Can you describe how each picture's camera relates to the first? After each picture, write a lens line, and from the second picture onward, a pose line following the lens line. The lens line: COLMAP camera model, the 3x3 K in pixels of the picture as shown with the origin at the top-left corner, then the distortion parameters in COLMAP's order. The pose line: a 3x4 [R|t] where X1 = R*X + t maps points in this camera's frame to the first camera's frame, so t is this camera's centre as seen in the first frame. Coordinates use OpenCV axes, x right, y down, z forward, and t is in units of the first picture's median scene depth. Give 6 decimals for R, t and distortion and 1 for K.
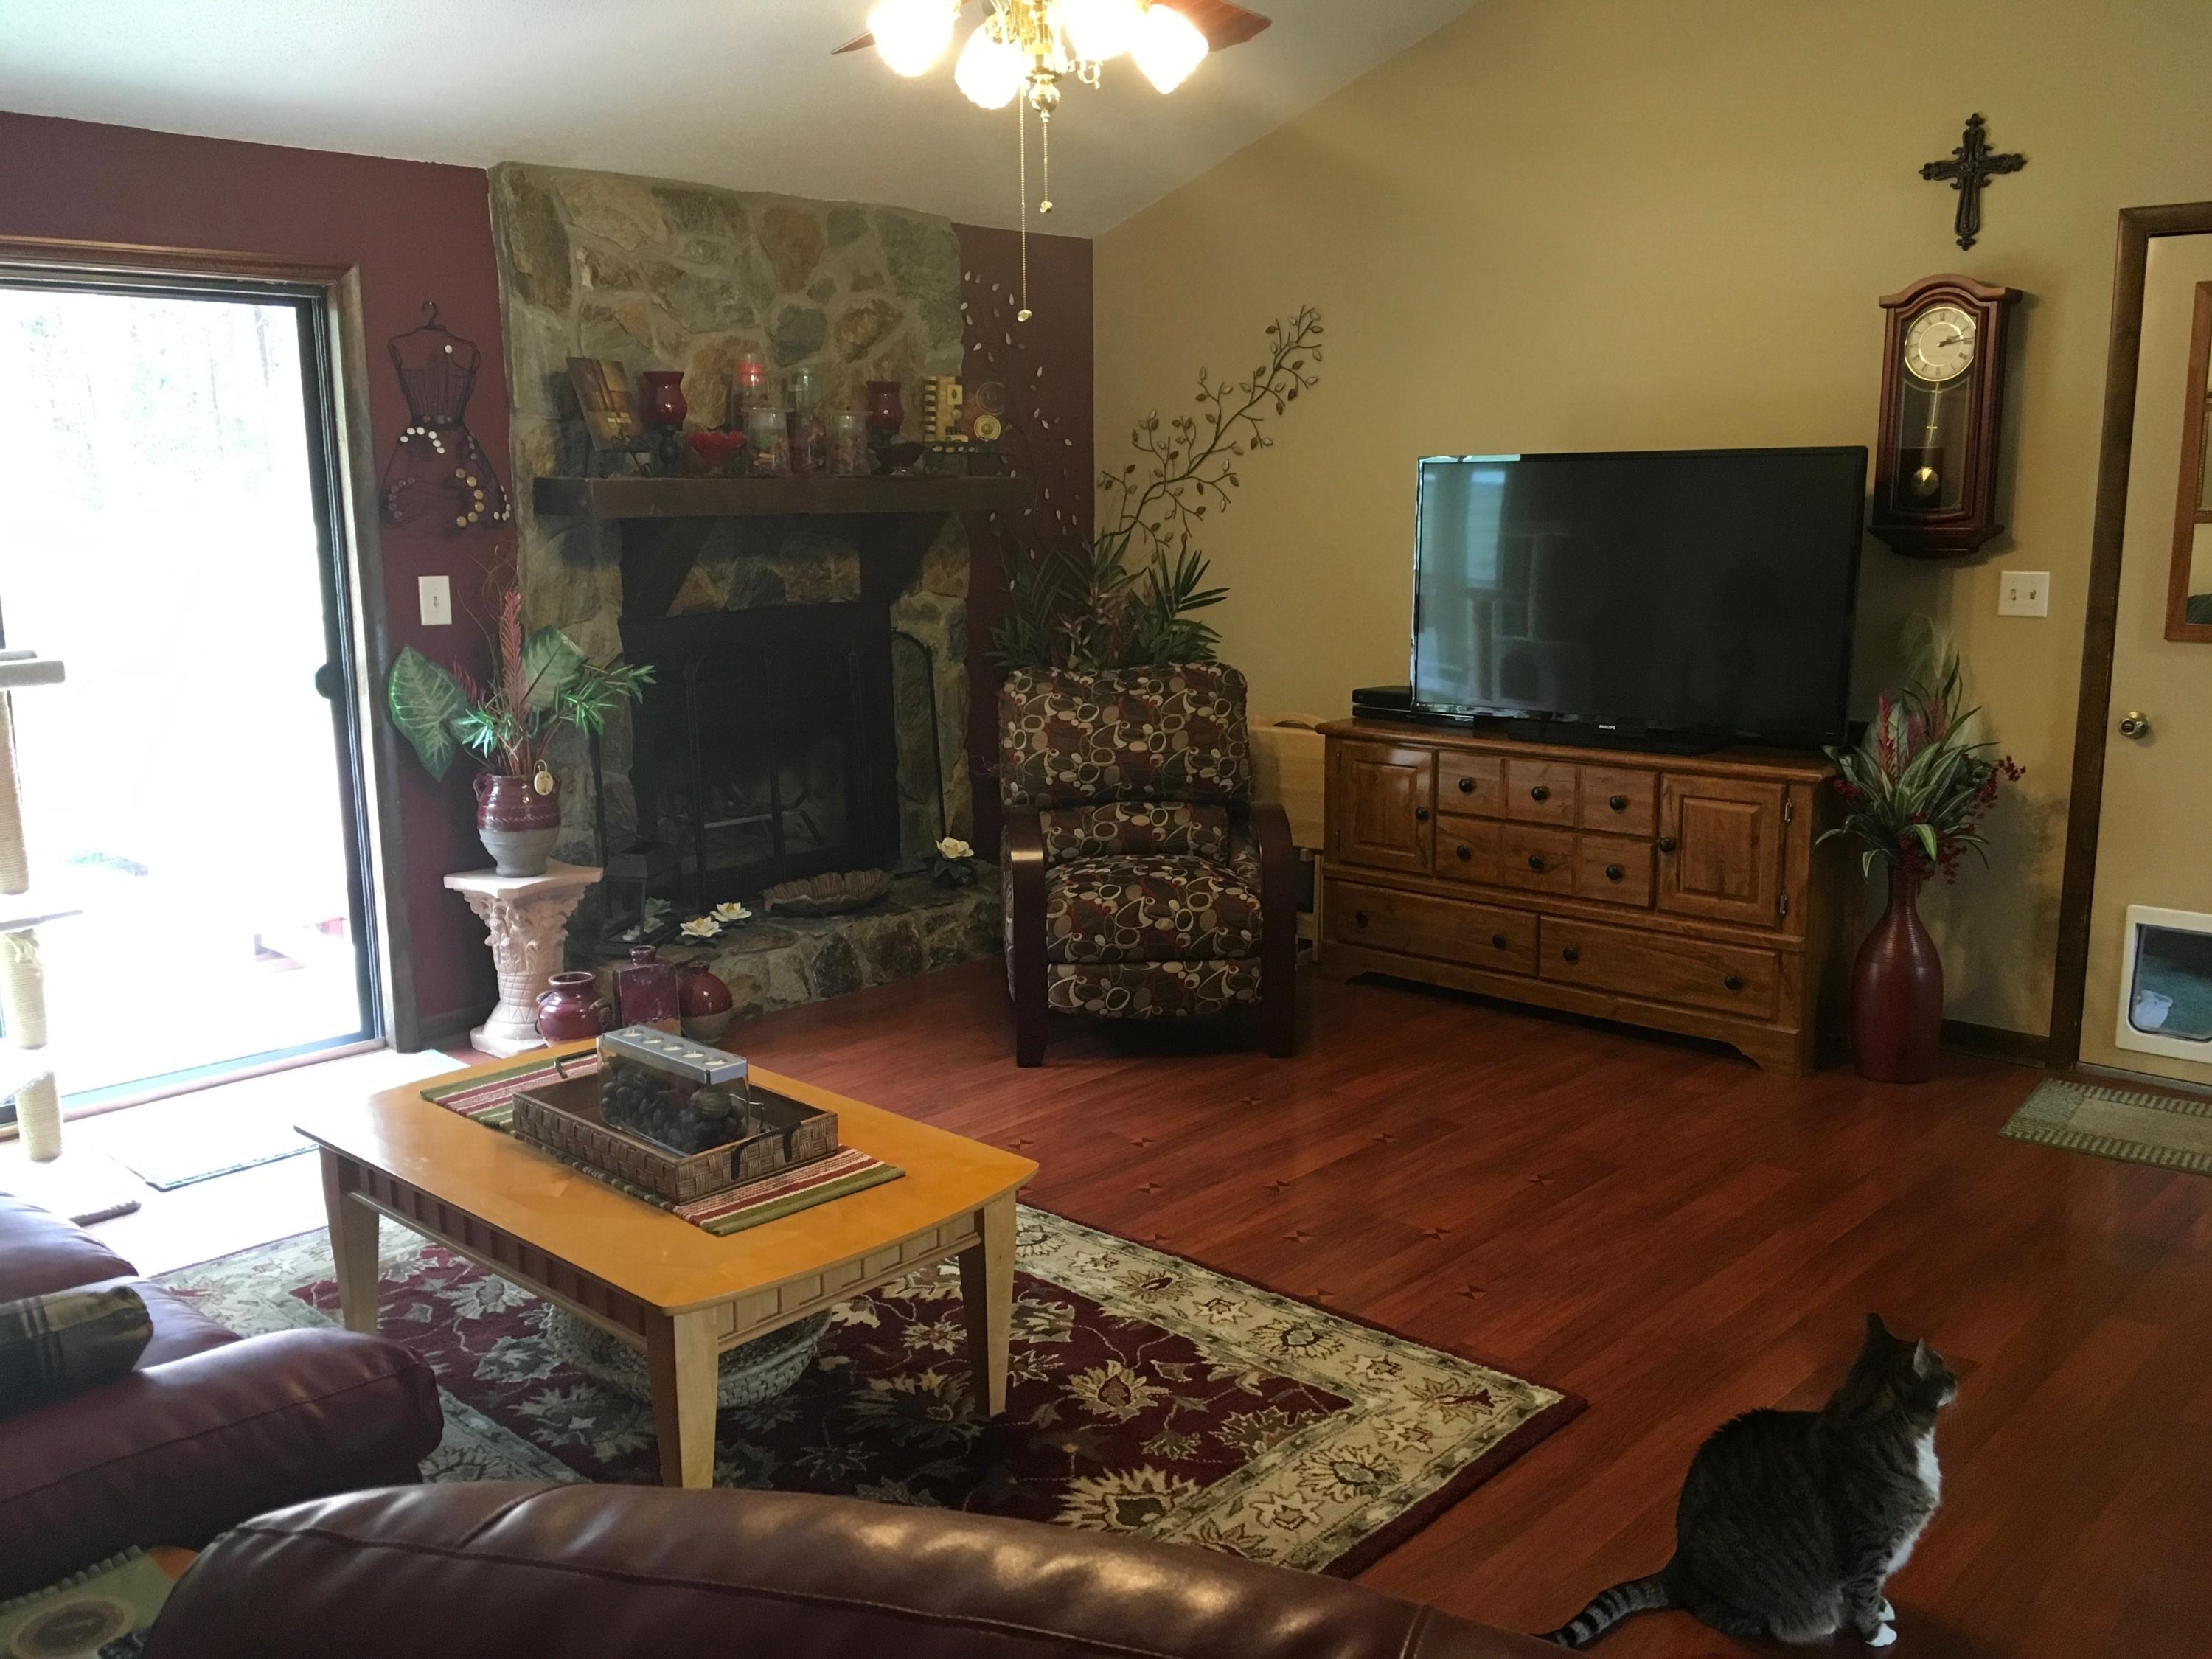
lens RADIAL K [[1914.0, 0, 1093.8], [0, 1914.0, 844.0], [0, 0, 1]] dist [0.010316, -0.016622]
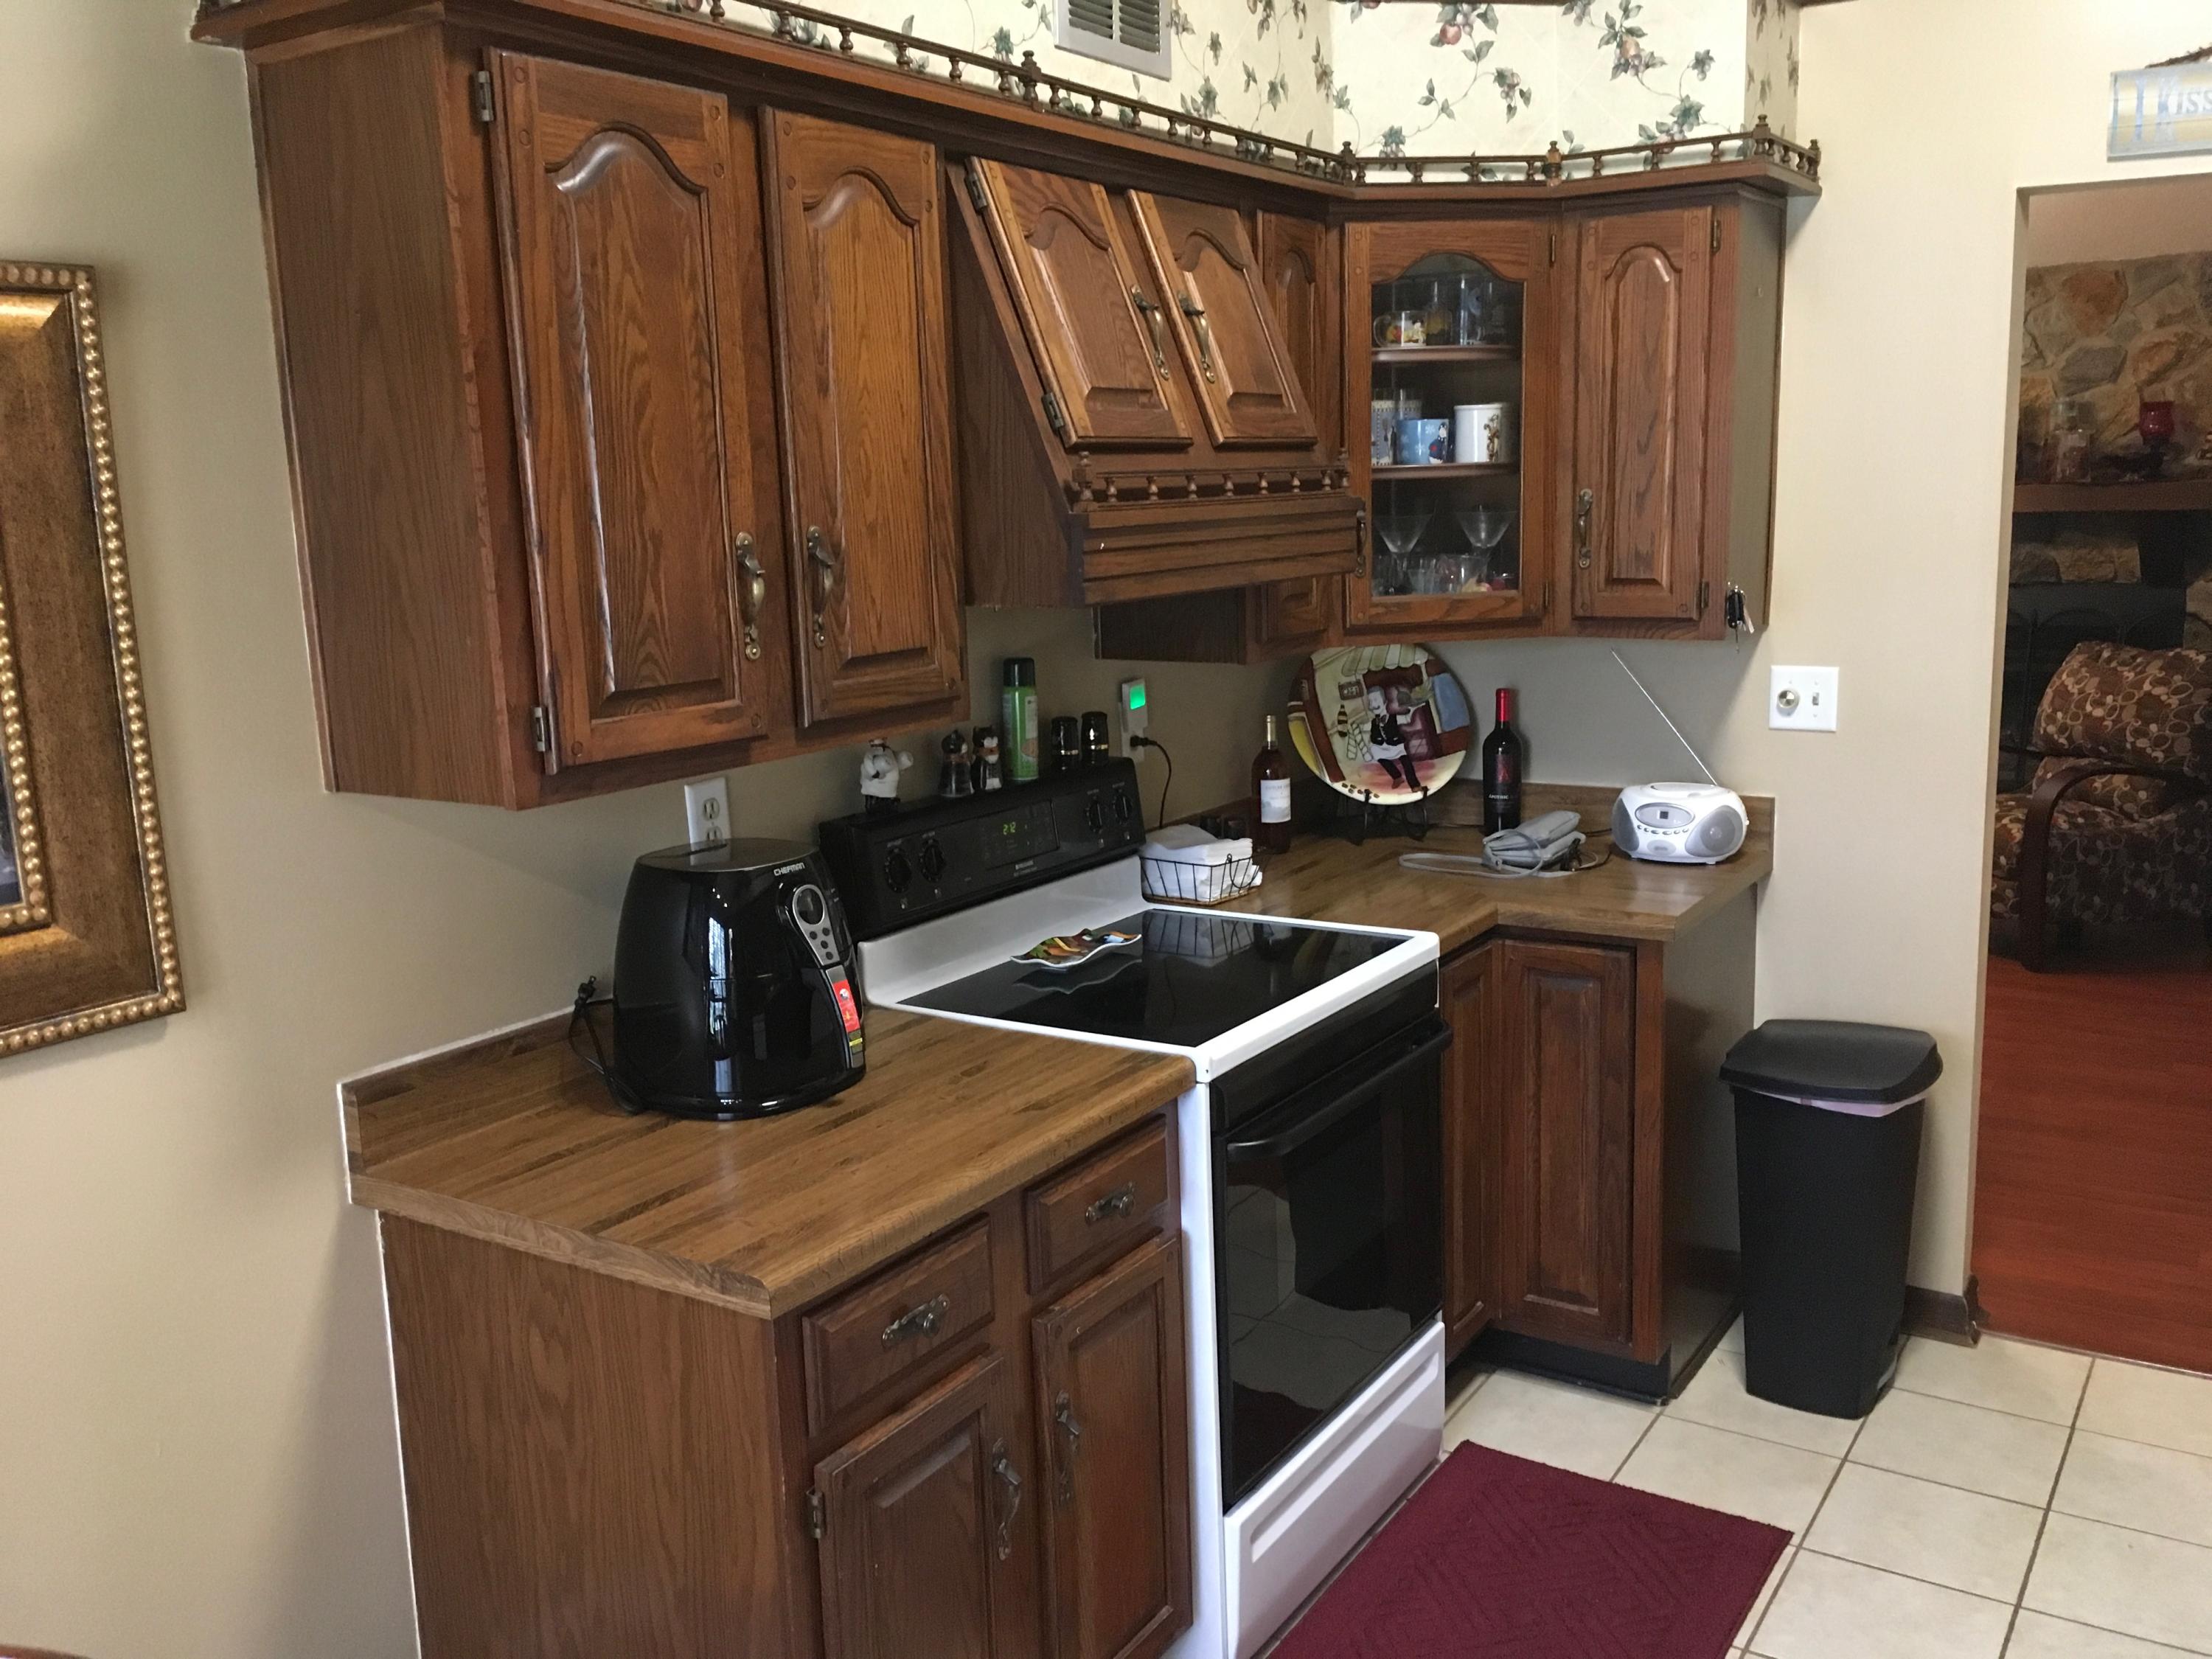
lens RADIAL K [[1914.0, 0, 1107.0], [0, 1914.0, 827.0], [0, 0, 1]] dist [0.010316, -0.016622]
pose [[0.170409, 0.180830, -0.968639, 0.977131], [-0.158668, 0.975225, 0.154146, -0.060459], [0.972515, 0.127424, 0.194879, 0.153064]]
